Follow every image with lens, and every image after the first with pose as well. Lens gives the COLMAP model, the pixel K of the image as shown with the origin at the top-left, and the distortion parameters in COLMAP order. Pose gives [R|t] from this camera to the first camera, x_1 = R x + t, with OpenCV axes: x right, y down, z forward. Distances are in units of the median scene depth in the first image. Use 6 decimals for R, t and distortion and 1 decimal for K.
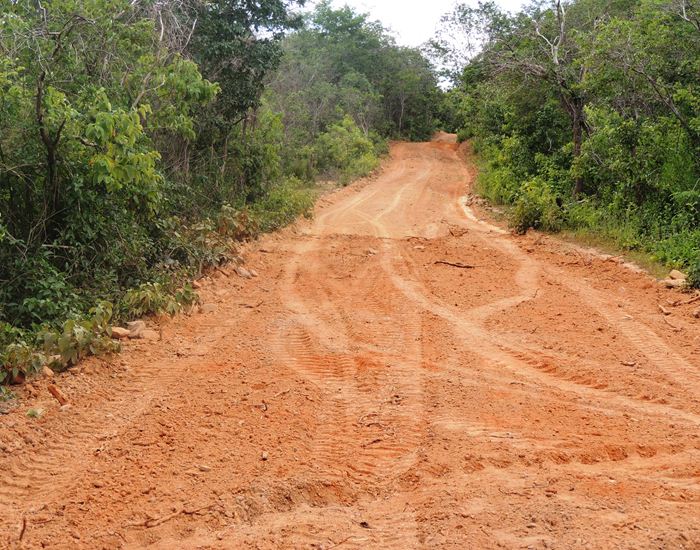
lens RADIAL K [[887.4, 0, 350.0], [0, 887.4, 275.0], [0, 0, 1]] dist [-0.073018, 0.055981]
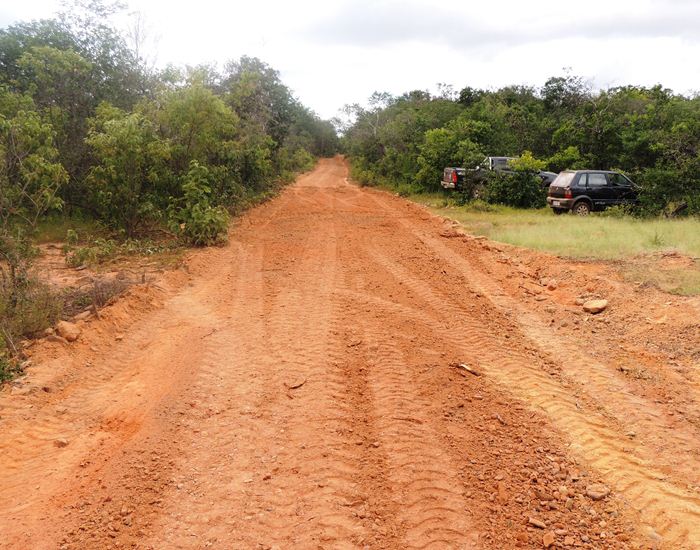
lens RADIAL K [[887.4, 0, 350.0], [0, 887.4, 275.0], [0, 0, 1]] dist [-0.073018, 0.055981]
pose [[0.993880, 0.001755, 0.110451, -0.157675], [-0.000312, 0.999914, -0.013081, 0.240523], [-0.110465, 0.012967, 0.993795, -1.680491]]
